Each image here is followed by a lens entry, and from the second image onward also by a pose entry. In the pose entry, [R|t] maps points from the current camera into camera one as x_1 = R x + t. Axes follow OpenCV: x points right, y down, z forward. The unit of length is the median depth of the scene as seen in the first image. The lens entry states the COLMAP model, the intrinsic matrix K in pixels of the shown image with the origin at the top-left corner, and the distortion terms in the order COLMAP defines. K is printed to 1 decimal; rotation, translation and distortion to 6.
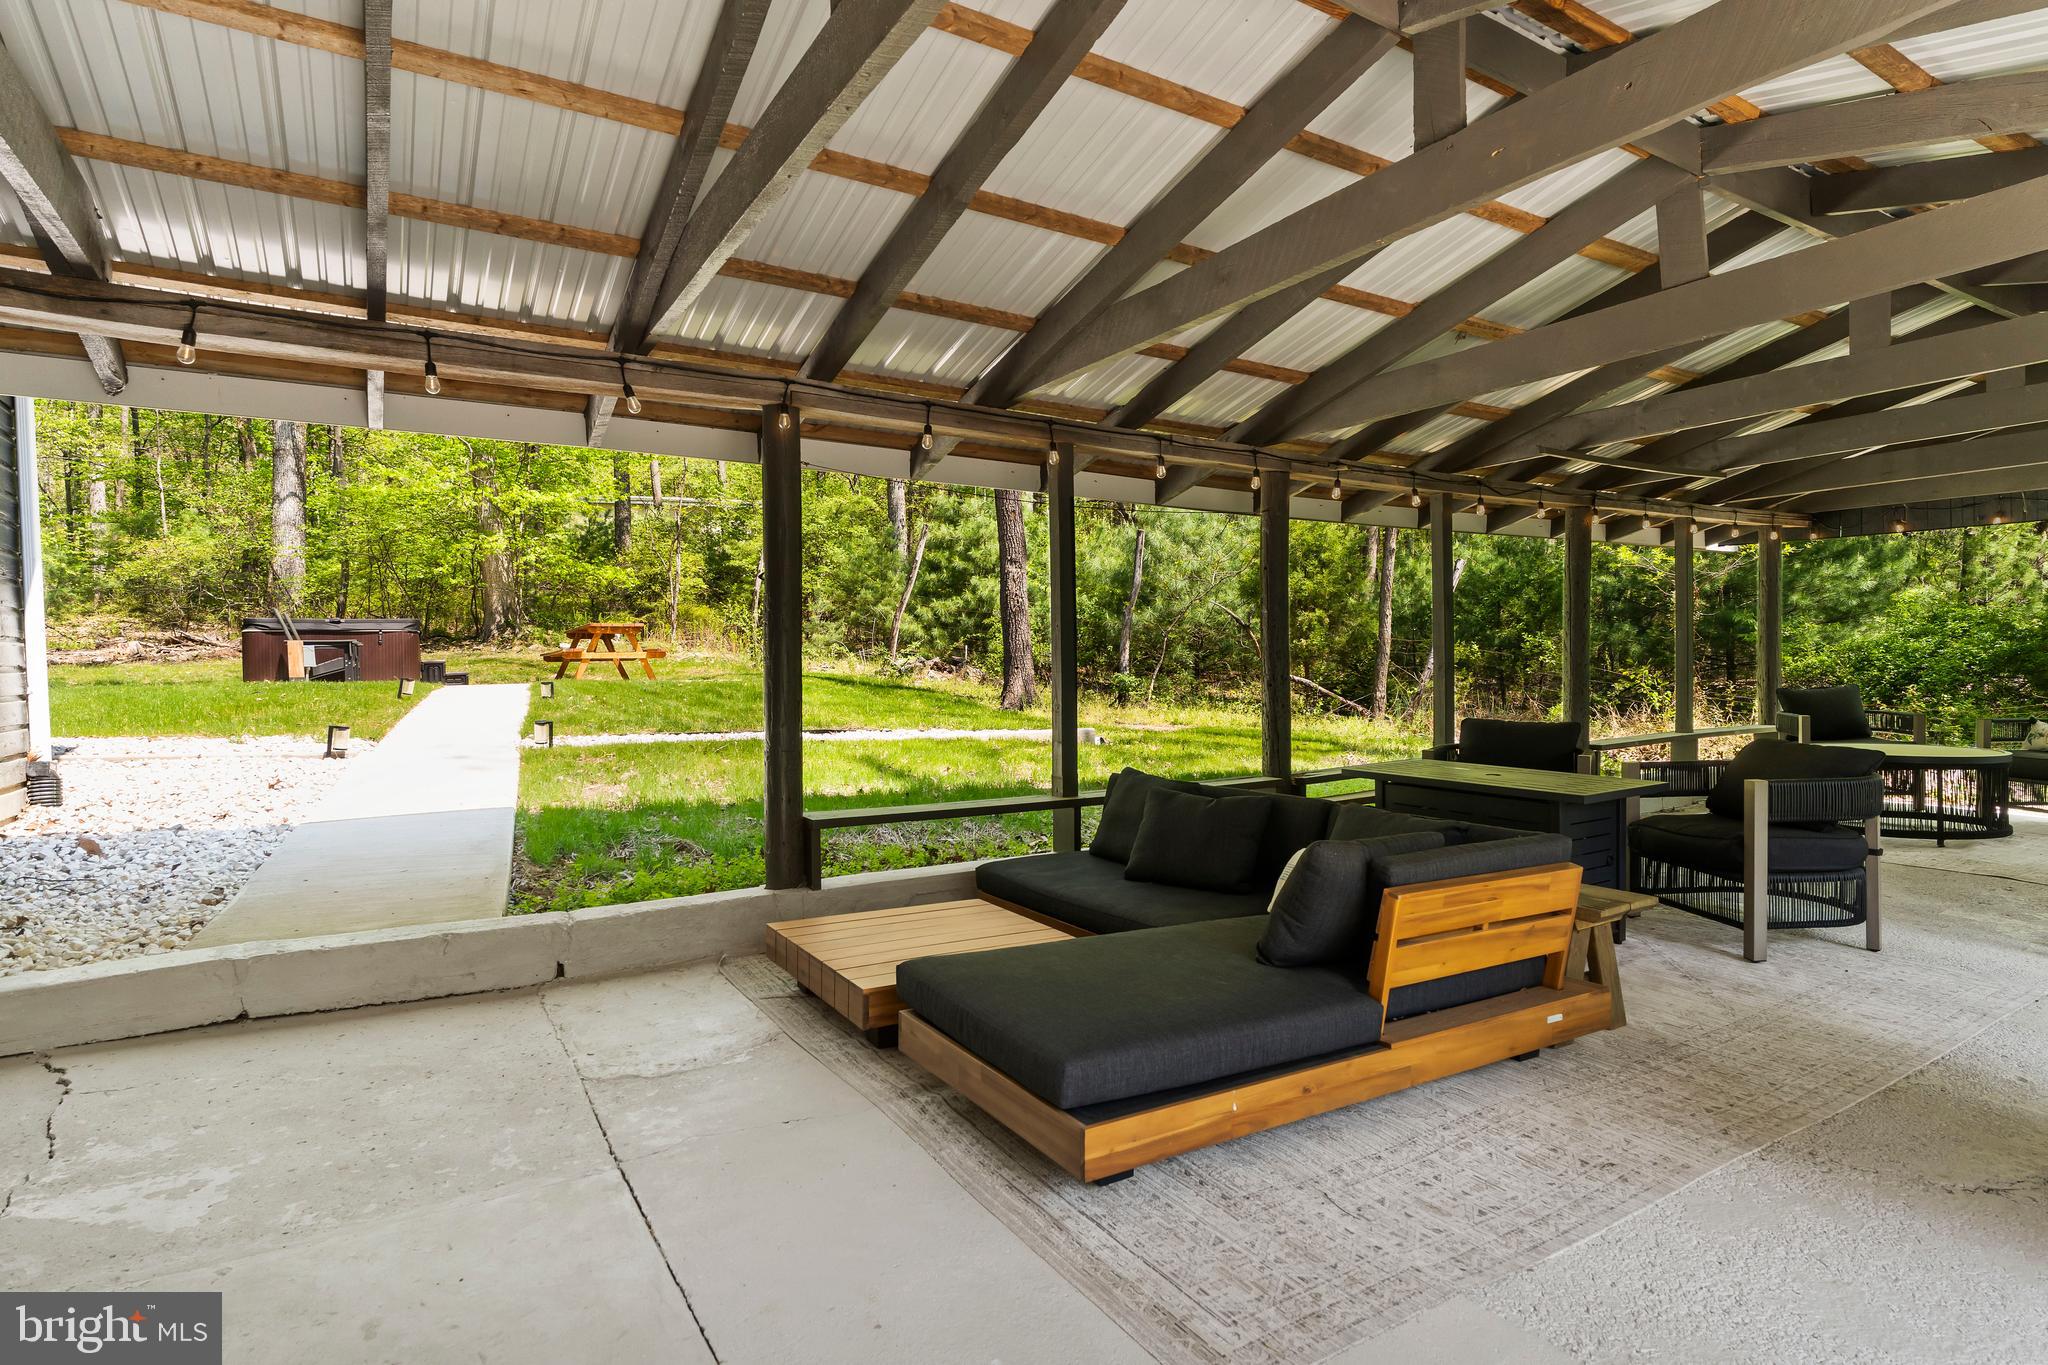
lens RADIAL K [[1057.8, 0, 1014.1], [0, 1057.8, 680.4], [0, 0, 1]] dist [-0.004627, 0.004235]
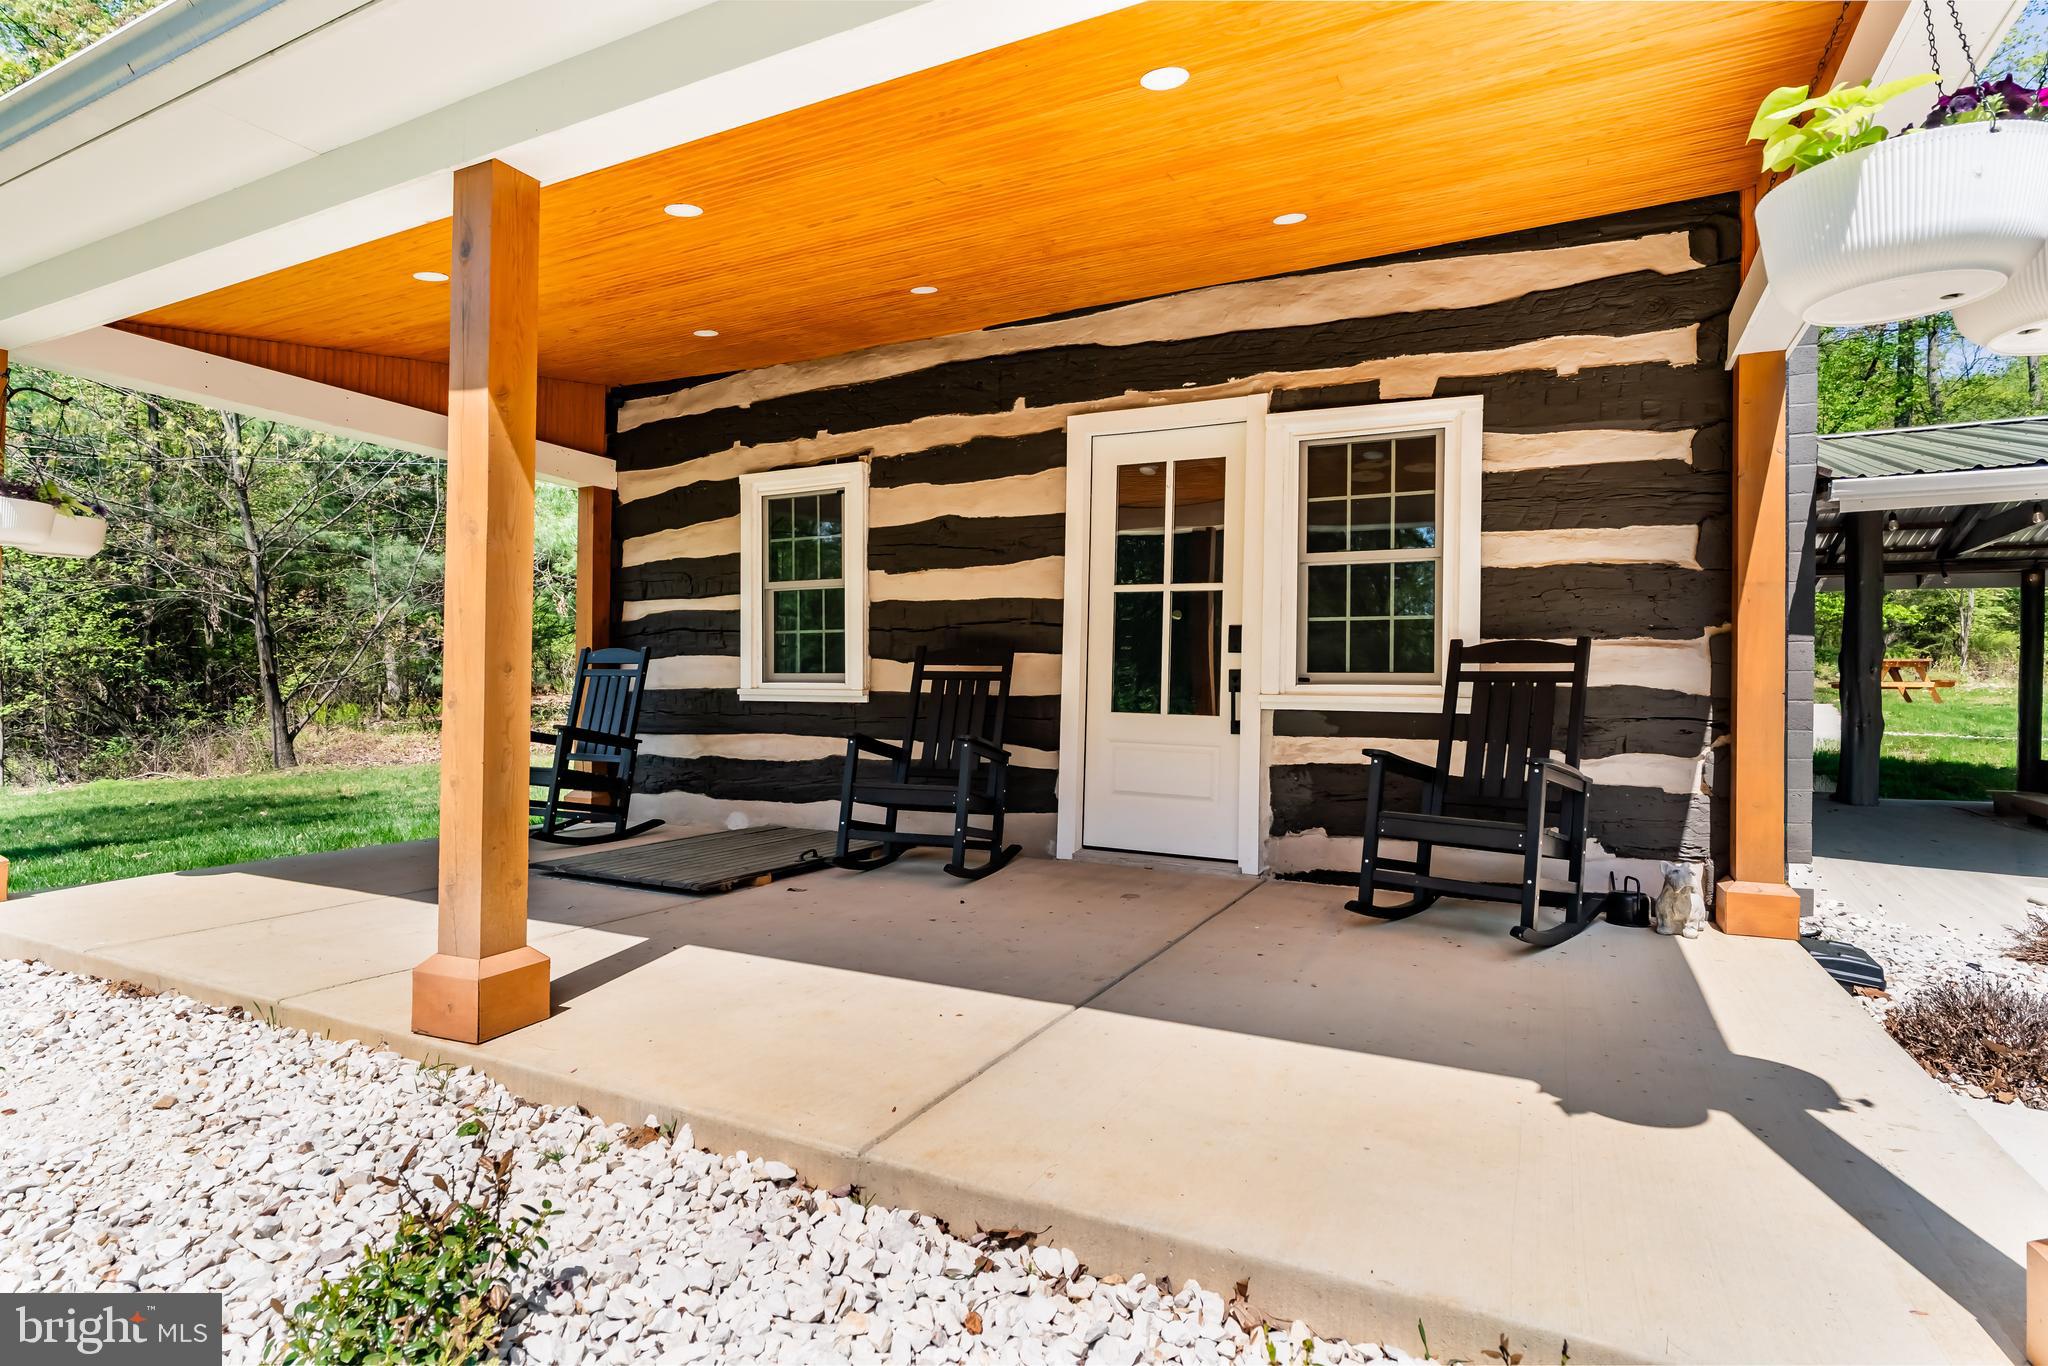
lens RADIAL K [[1057.8, 0, 1003.9], [0, 1057.8, 682.9], [0, 0, 1]] dist [-0.004627, 0.004235]
pose [[0.499476, 0.013074, -0.866229, 0.127442], [-0.033216, 0.999440, -0.004068, 0.010766], [0.865691, 0.030805, 0.499631, -0.399383]]
